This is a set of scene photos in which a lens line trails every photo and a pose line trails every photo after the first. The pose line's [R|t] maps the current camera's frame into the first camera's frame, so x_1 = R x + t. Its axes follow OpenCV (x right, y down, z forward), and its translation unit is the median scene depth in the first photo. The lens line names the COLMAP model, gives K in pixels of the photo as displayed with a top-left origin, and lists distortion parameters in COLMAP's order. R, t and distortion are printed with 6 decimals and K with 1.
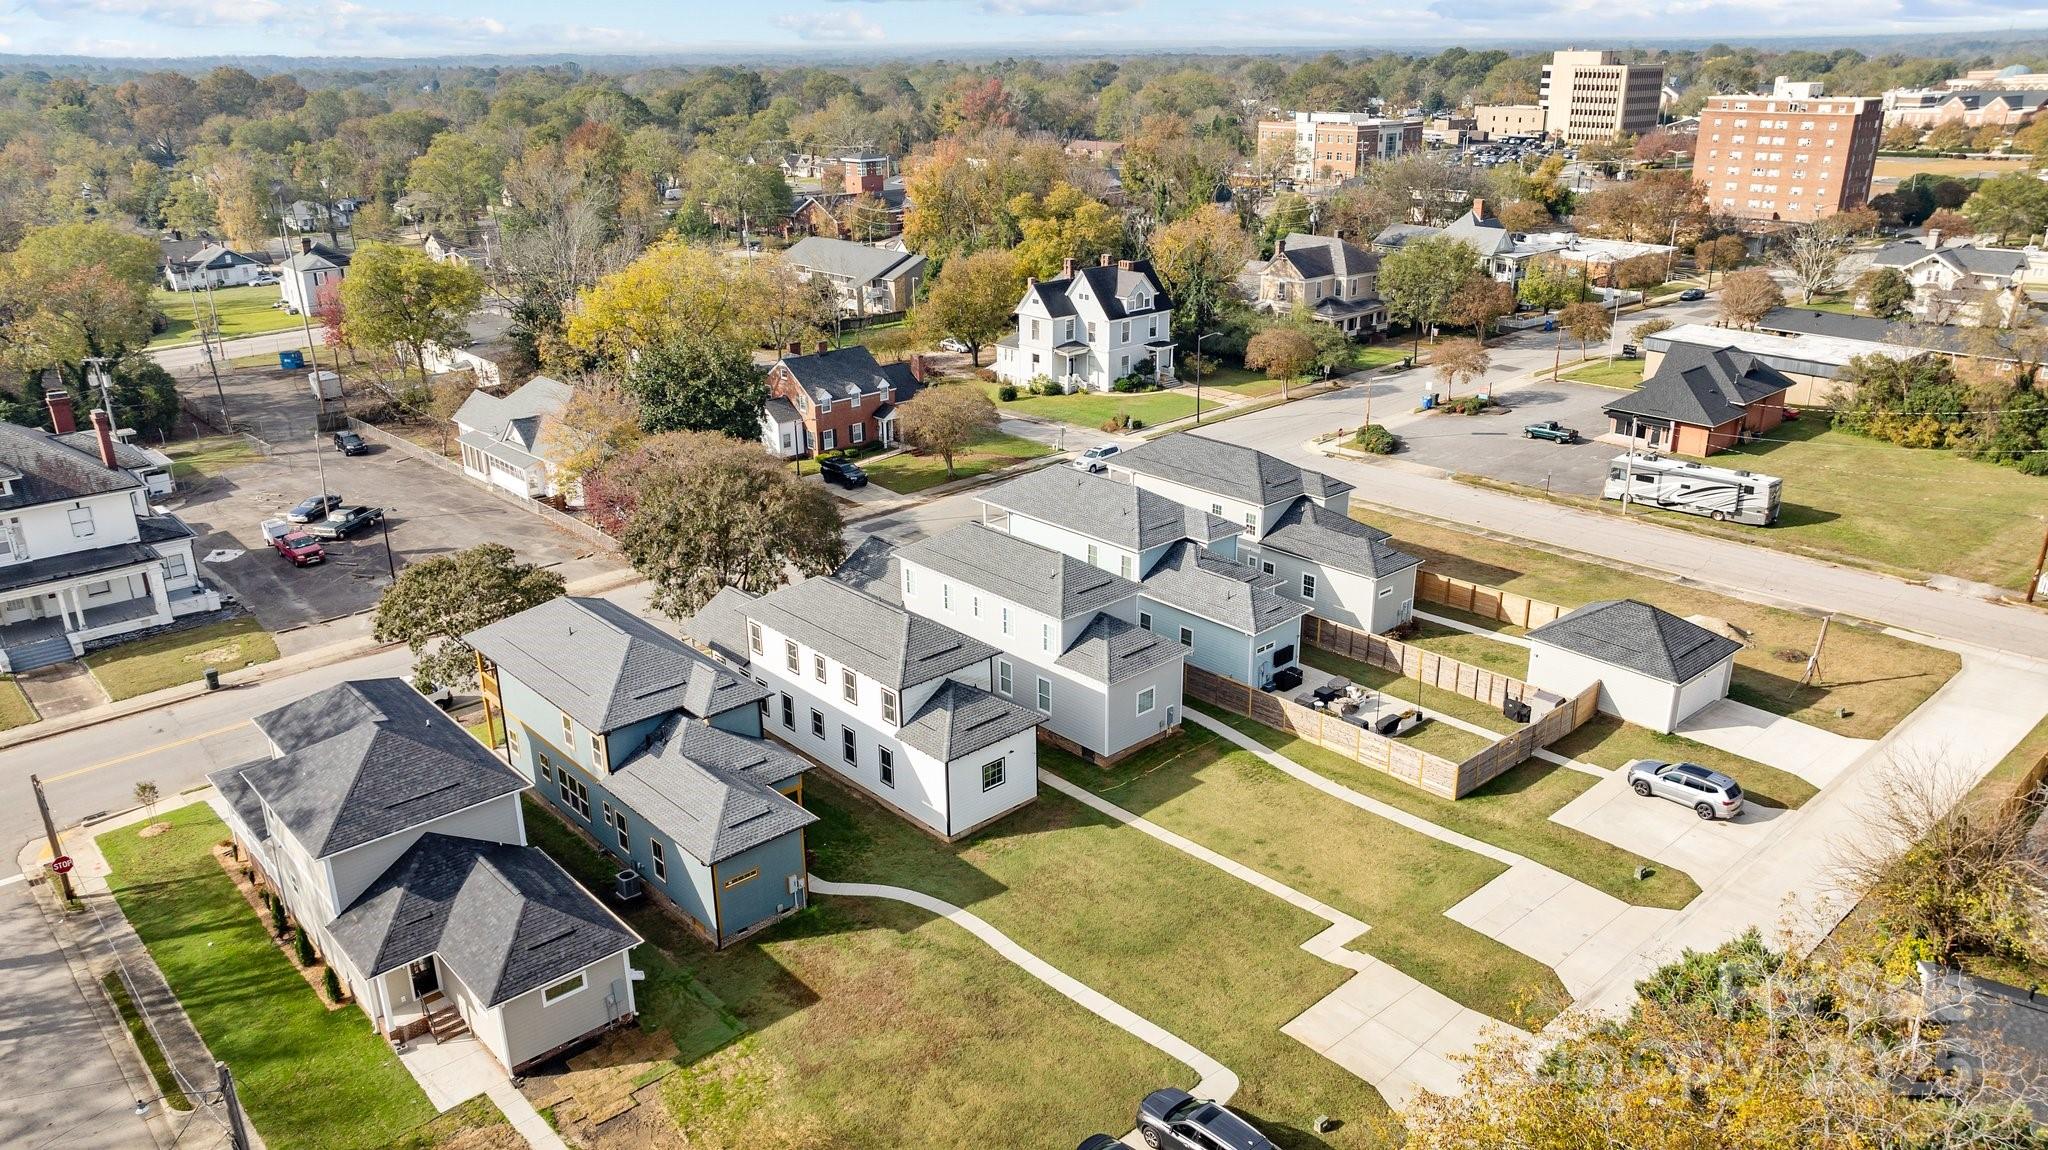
lens RADIAL K [[1454.2, 0, 1025.1], [0, 1454.2, 574.9], [0, 0, 1]] dist [-0.020252, 0.005125]
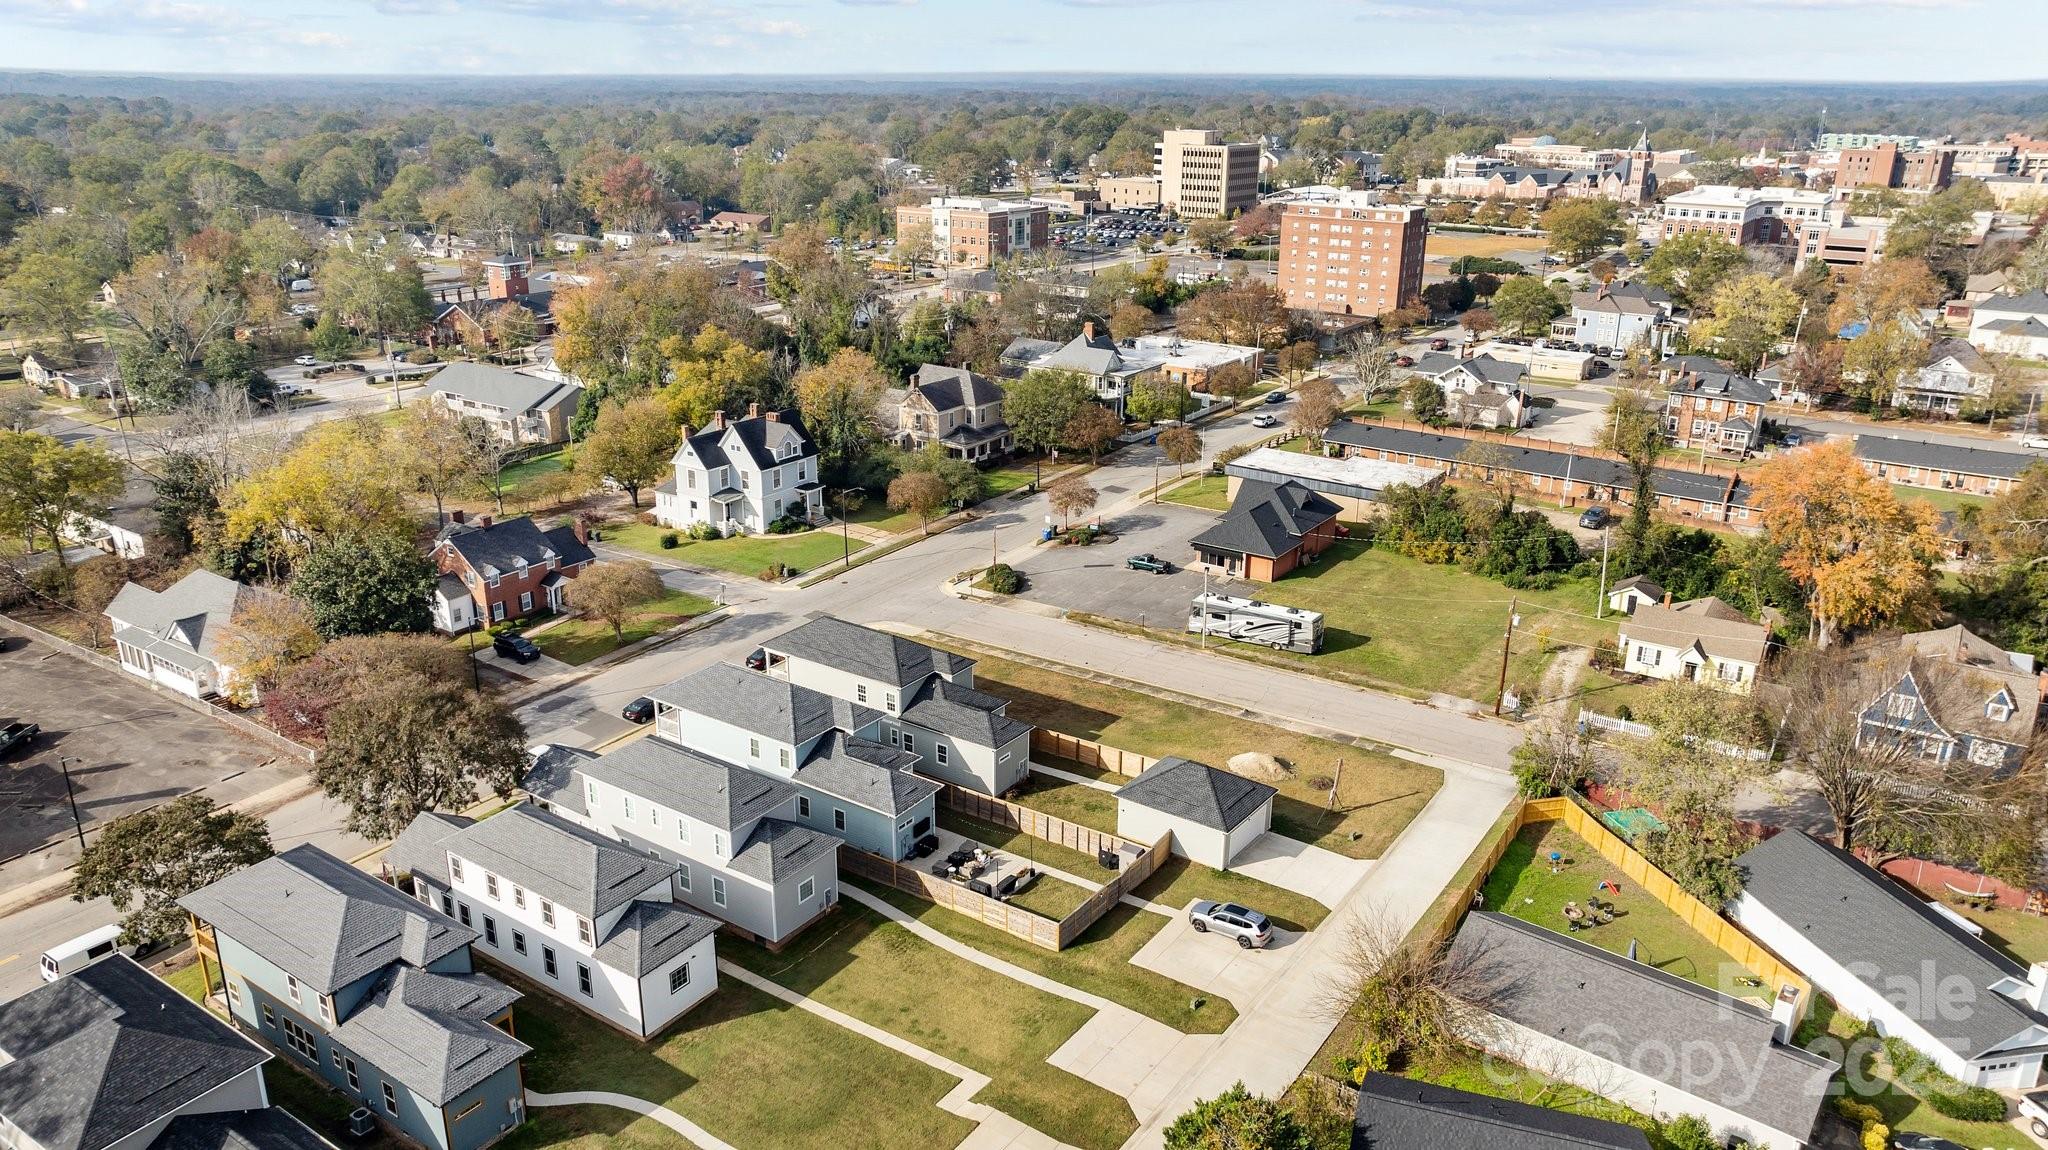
lens RADIAL K [[1454.2, 0, 1029.7], [0, 1454.2, 571.5], [0, 0, 1]] dist [-0.020252, 0.005125]
pose [[0.972448, -0.057886, 0.225818, 0.005076], [0.061809, 0.998035, -0.010335, -0.103751], [-0.224776, 0.024008, 0.974115, -0.143994]]
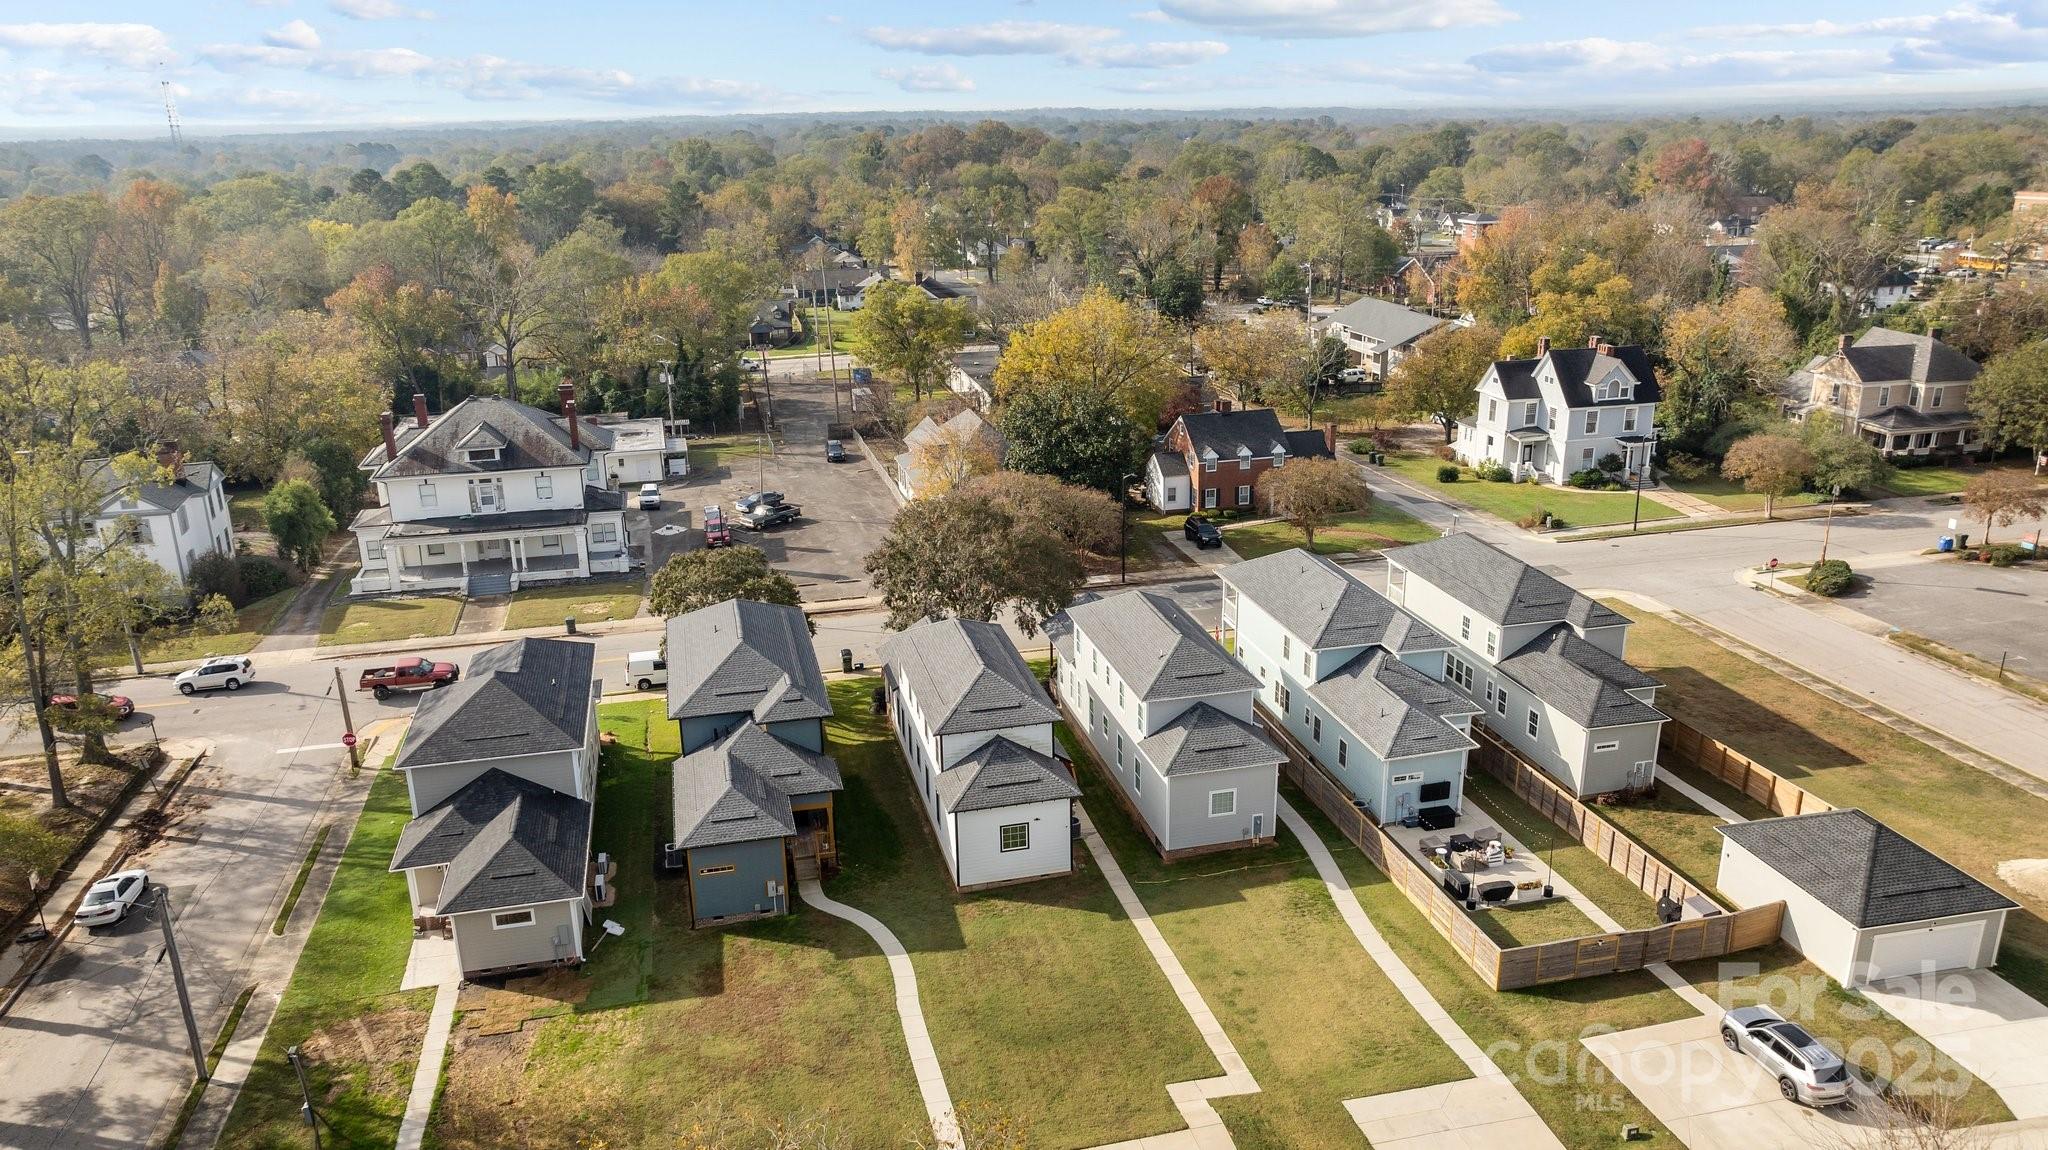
lens RADIAL K [[1454.2, 0, 1024.8], [0, 1454.2, 583.3], [0, 0, 1]] dist [-0.020252, 0.005125]
pose [[0.875272, 0.147574, -0.460566, 0.265867], [-0.160351, 0.986993, 0.011516, -0.030767], [0.456275, 0.063773, 0.887551, 0.062501]]
